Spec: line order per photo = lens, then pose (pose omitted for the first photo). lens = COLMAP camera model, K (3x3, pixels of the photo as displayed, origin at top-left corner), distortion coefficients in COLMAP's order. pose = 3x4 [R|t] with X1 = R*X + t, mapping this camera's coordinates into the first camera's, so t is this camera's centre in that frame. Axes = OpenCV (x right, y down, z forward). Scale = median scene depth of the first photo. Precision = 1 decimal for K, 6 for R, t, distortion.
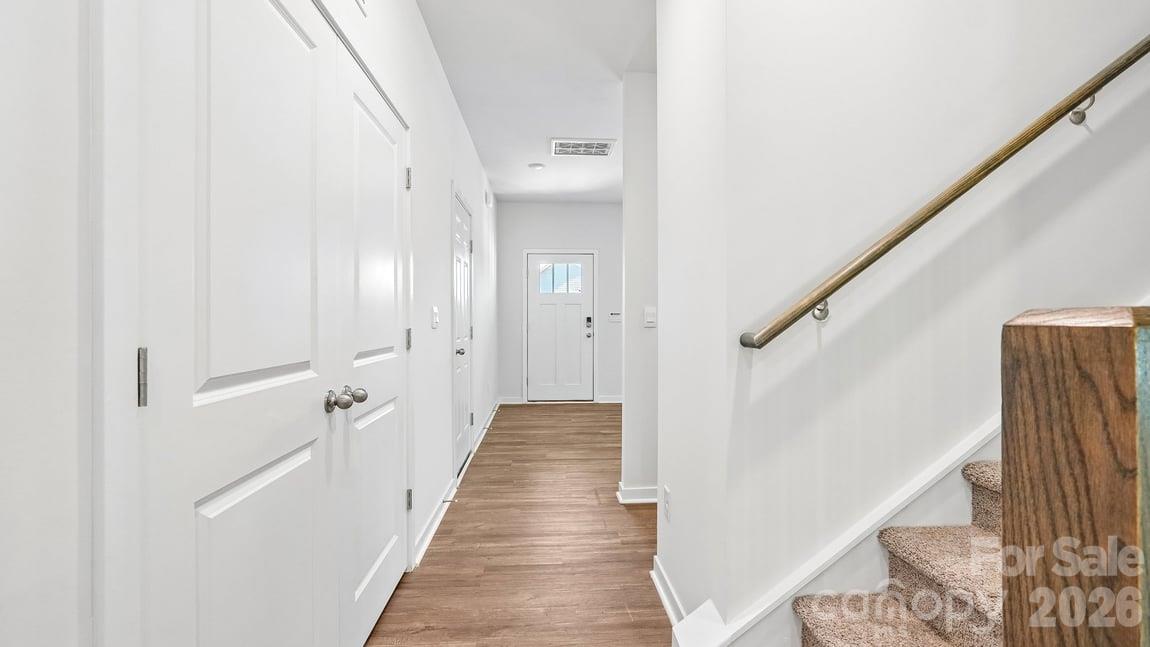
lens RADIAL K [[496.9, 0, 574.7], [0, 496.9, 322.8], [0, 0, 1]] dist [0.000923, 0.000415]
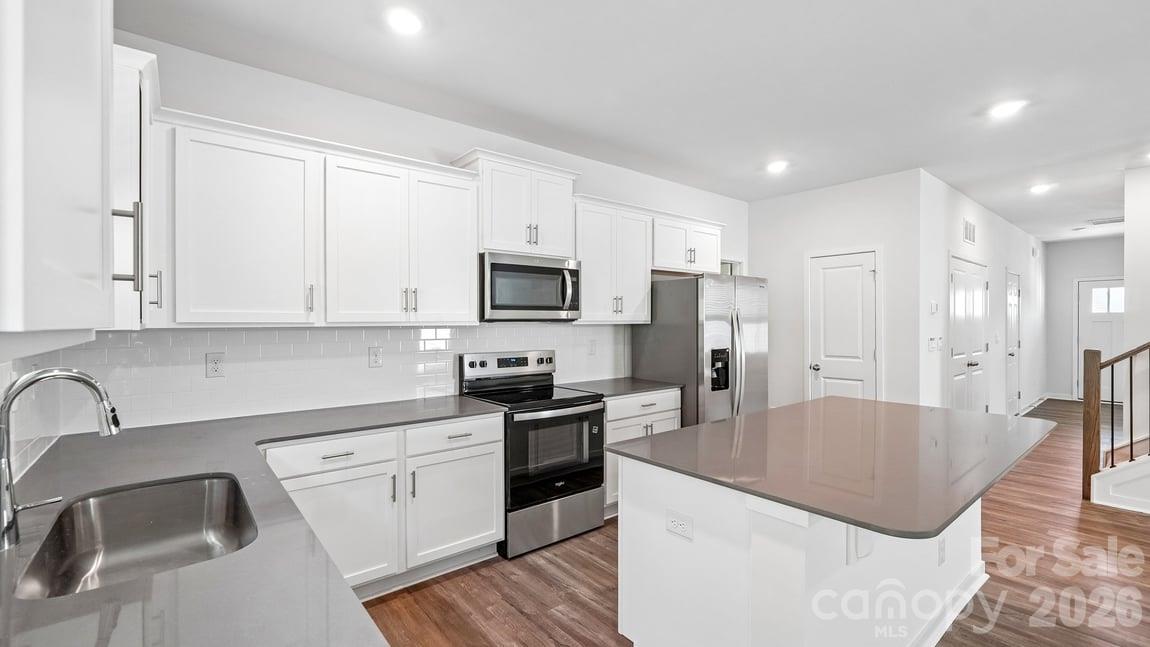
lens RADIAL K [[496.9, 0, 573.9], [0, 496.9, 324.0], [0, 0, 1]] dist [0.000923, 0.000415]
pose [[0.592820, 0.006232, -0.805311, 0.292765], [-0.005386, 0.999978, 0.003774, -0.053283], [0.805317, 0.002100, 0.592841, -1.398973]]
